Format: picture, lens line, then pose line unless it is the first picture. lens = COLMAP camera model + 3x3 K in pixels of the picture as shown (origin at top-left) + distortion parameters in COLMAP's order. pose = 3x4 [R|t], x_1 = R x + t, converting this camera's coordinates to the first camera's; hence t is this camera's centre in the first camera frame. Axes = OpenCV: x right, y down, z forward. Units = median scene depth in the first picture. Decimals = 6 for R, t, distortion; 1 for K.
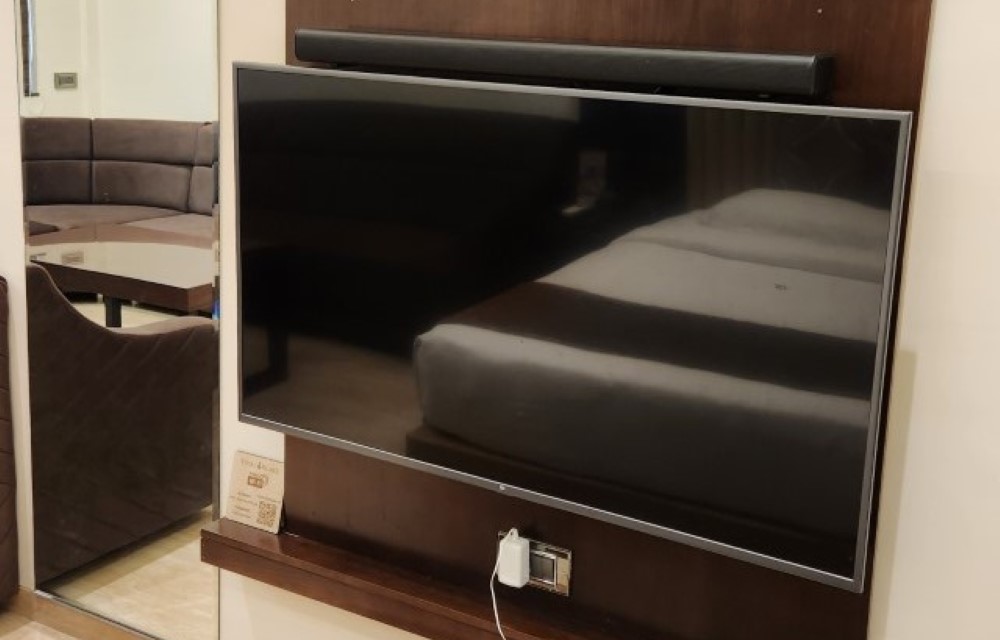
lens RADIAL K [[1175.6, 0, 500.3], [0, 1175.6, 252.8], [0, 0, 1]] dist [0.088148, -0.007115]
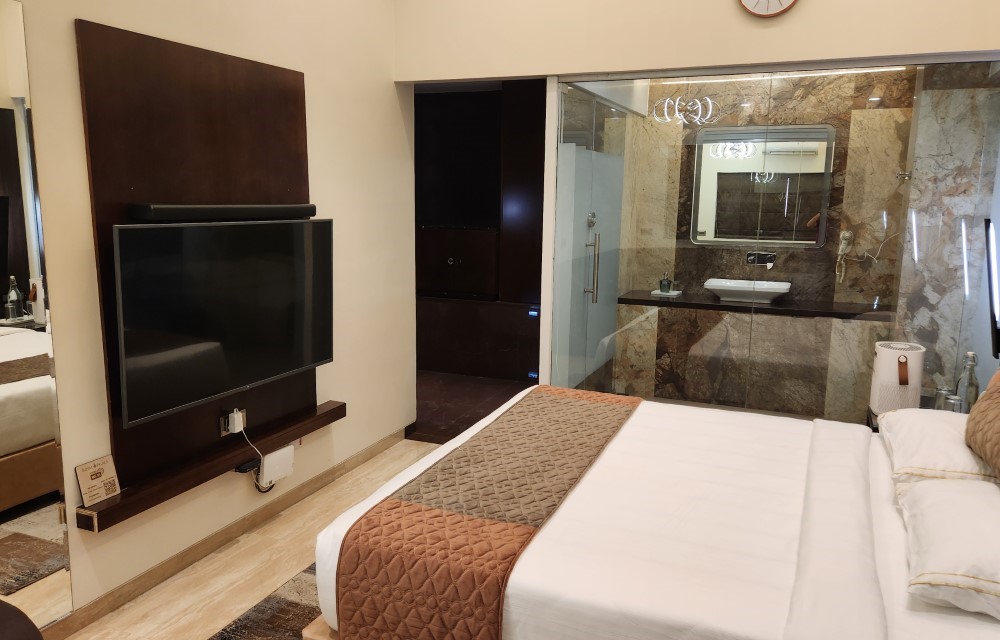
lens RADIAL K [[755.9, 0, 497.6], [0, 755.9, 336.0], [0, 0, 1]] dist [0.042775, -0.001328]
pose [[-0.128651, -0.222923, 0.966310, -1.299917], [0.162476, 0.956502, 0.242292, -0.167340], [-0.978290, 0.188173, -0.086836, 0.510085]]
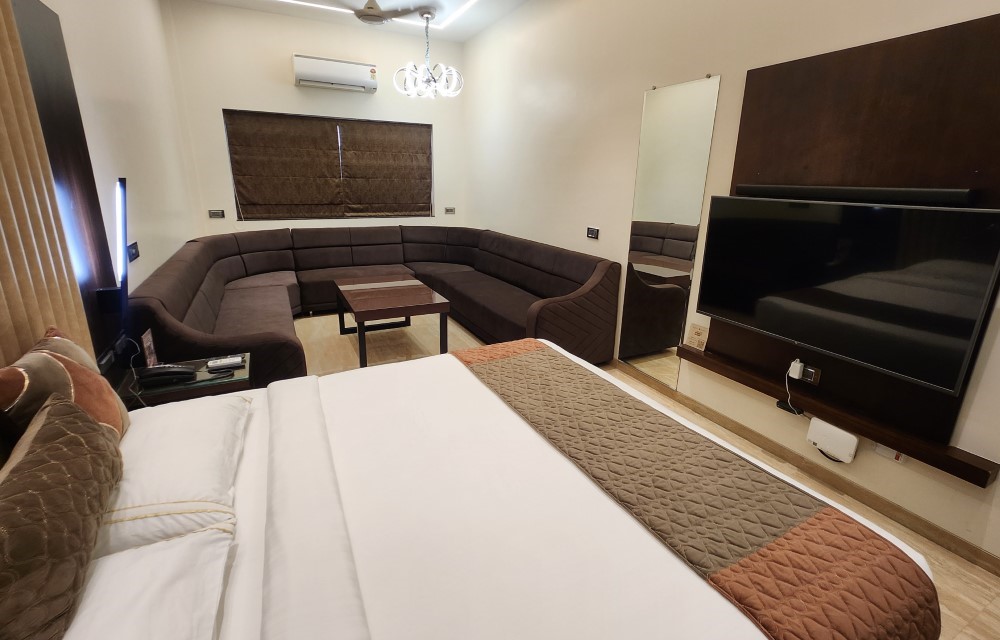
lens RADIAL K [[440.2, 0, 500.9], [0, 440.2, 305.1], [0, 0, 1]] dist [-0.000548, 0.000144]
pose [[0.836593, 0.121463, -0.534190, -0.031855], [-0.084441, 0.992048, 0.093328, 0.055372], [0.541278, -0.032970, 0.840197, -0.247874]]
